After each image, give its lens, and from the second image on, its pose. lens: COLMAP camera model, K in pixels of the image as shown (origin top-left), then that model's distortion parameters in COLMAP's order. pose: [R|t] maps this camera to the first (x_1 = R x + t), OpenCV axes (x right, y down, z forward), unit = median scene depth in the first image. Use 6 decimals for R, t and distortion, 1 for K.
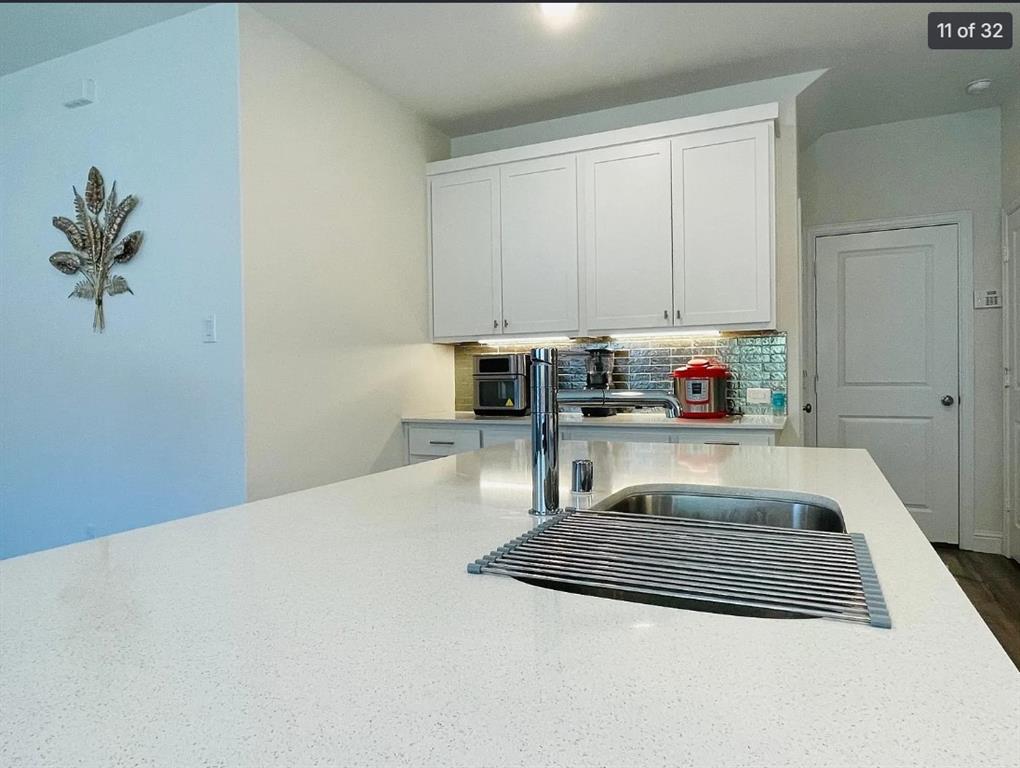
lens RADIAL K [[660.1, 0, 515.5], [0, 660.1, 384.7], [0, 0, 1]] dist [0.002678, 0.003213]
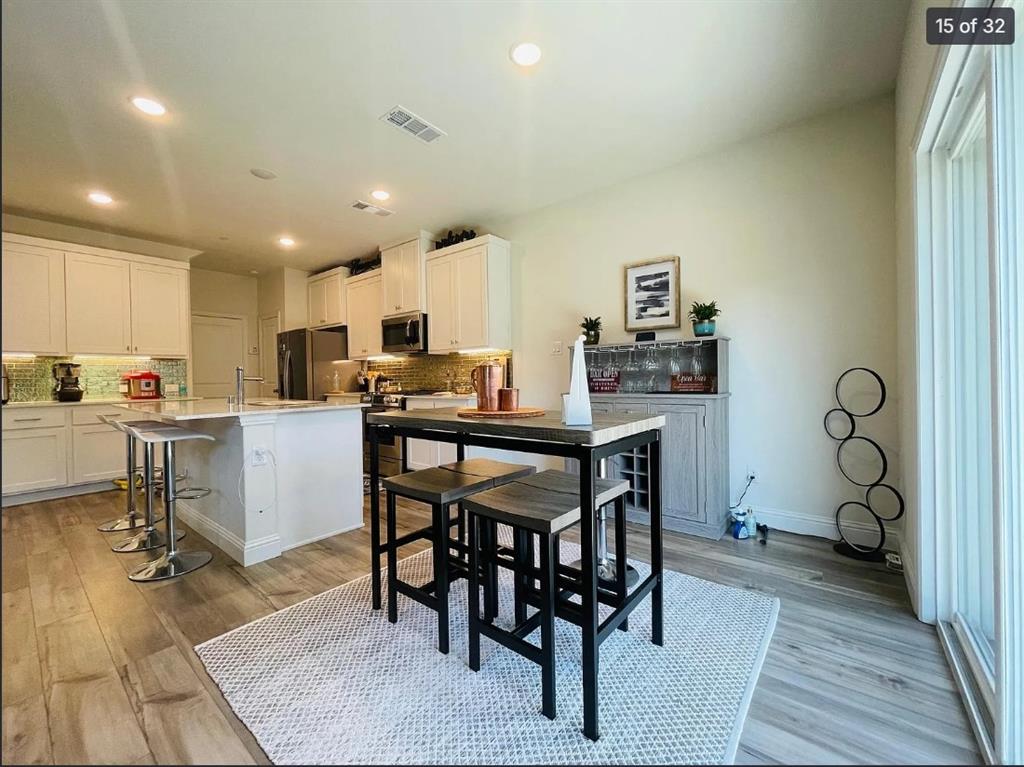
lens RADIAL K [[413.4, 0, 513.2], [0, 413.4, 383.3], [0, 0, 1]] dist [-0.002295, -0.000100]
pose [[0.249462, -0.002488, 0.968381, -0.638434], [0.023742, 0.999712, -0.003548, 0.030960], [-0.968093, 0.023876, 0.249450, -0.412862]]
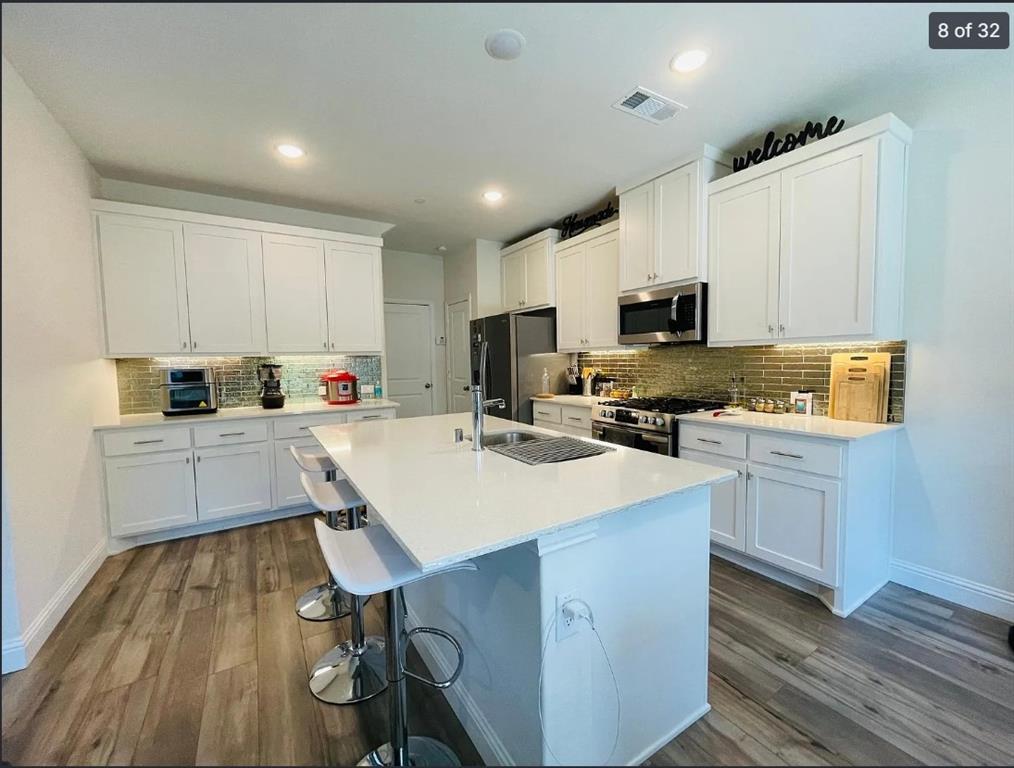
lens RADIAL K [[410.5, 0, 510.4], [0, 410.5, 385.9], [0, 0, 1]] dist [-0.001938, -0.000611]
pose [[0.554219, -0.050873, 0.830815, -0.357428], [0.019928, 0.998655, 0.047857, -0.038342], [-0.832133, -0.009967, 0.554487, 0.011917]]
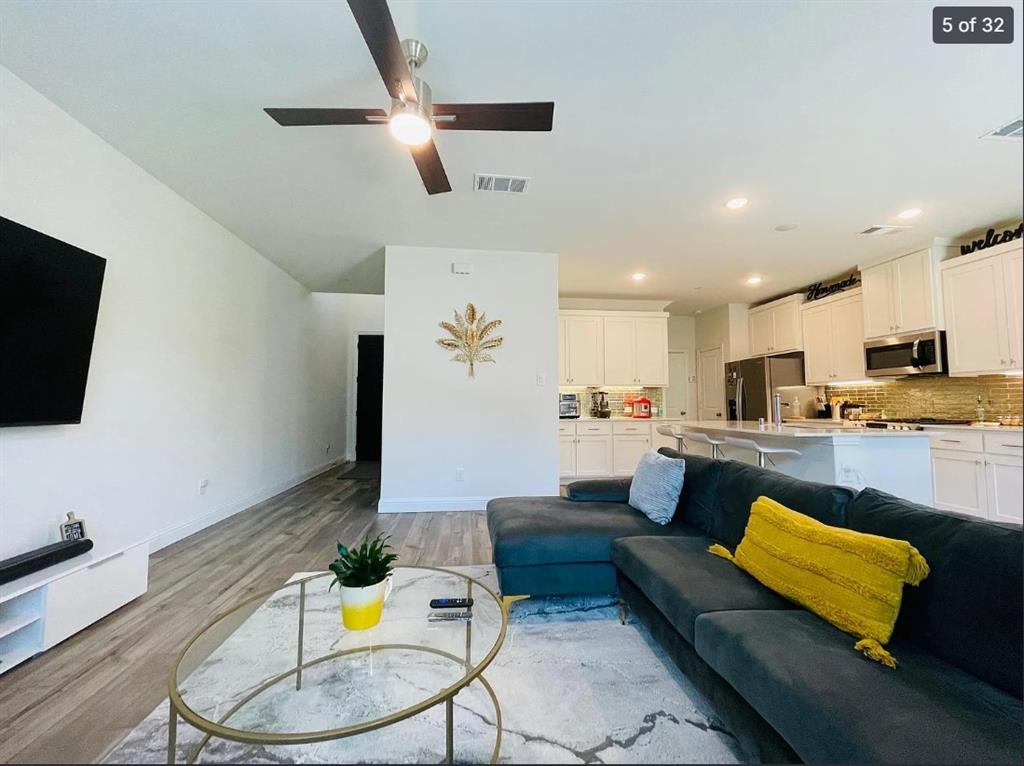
lens RADIAL K [[413.4, 0, 510.1], [0, 413.4, 380.5], [0, 0, 1]] dist [-0.002295, -0.000100]
pose [[0.863094, 0.043596, 0.503159, -0.993822], [-0.005038, 0.996961, -0.077738, 0.028956], [-0.505018, 0.064560, 0.860691, -0.203360]]
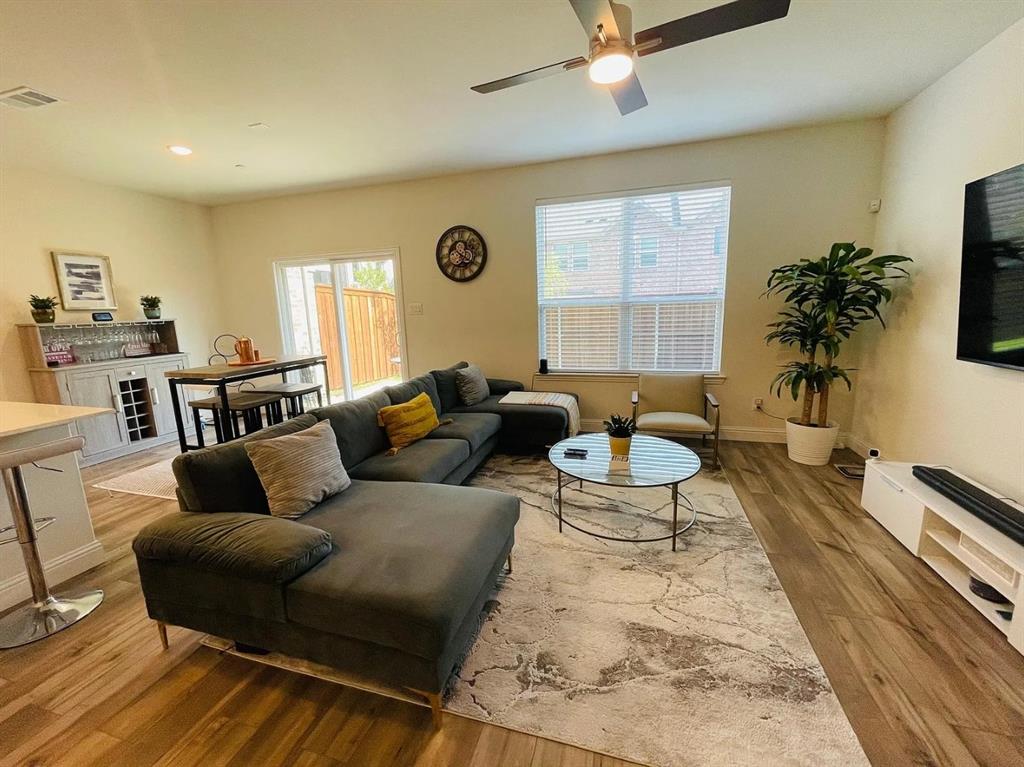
lens RADIAL K [[413.4, 0, 511.2], [0, 413.4, 380.3], [0, 0, 1]] dist [-0.002295, -0.000100]
pose [[-0.990009, 0.064280, -0.125500, -0.669059], [0.039712, 0.981125, 0.189252, -0.058268], [0.135296, 0.182377, -0.973876, 0.769147]]
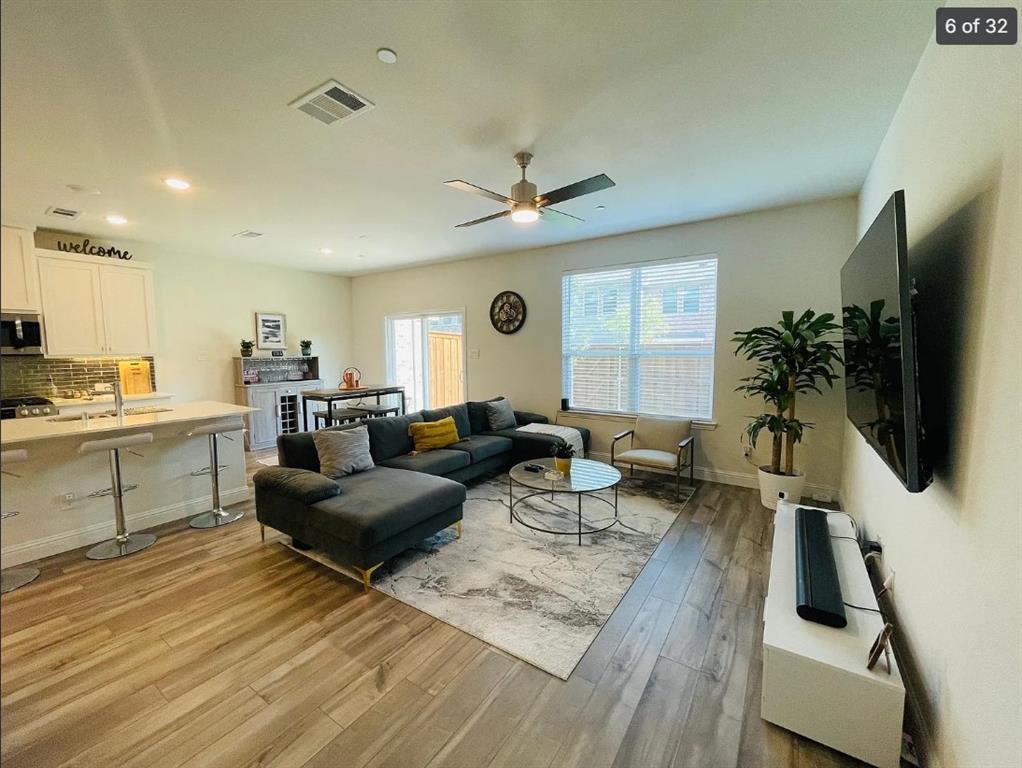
lens RADIAL K [[412.6, 0, 513.8], [0, 412.6, 382.2], [0, 0, 1]] dist [-0.002295, -0.000100]
pose [[-0.986926, 0.003792, 0.161131, -0.959983], [0.019258, 0.995336, 0.094526, -0.083199], [-0.160021, 0.096394, -0.982396, 1.029624]]
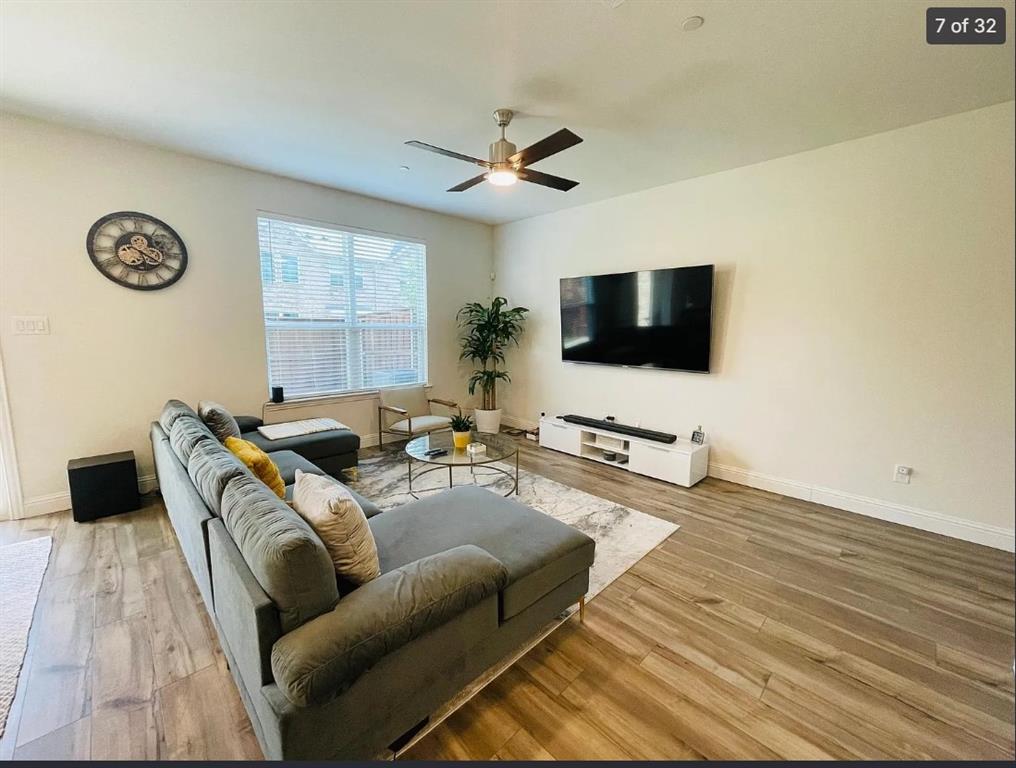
lens RADIAL K [[411.3, 0, 507.4], [0, 411.3, 377.0], [0, 0, 1]] dist [-0.001938, -0.000611]
pose [[-0.358584, 0.121831, -0.925513, -0.167648], [-0.017451, 0.990399, 0.137133, -0.068933], [0.933334, 0.065324, -0.353015, 0.545591]]
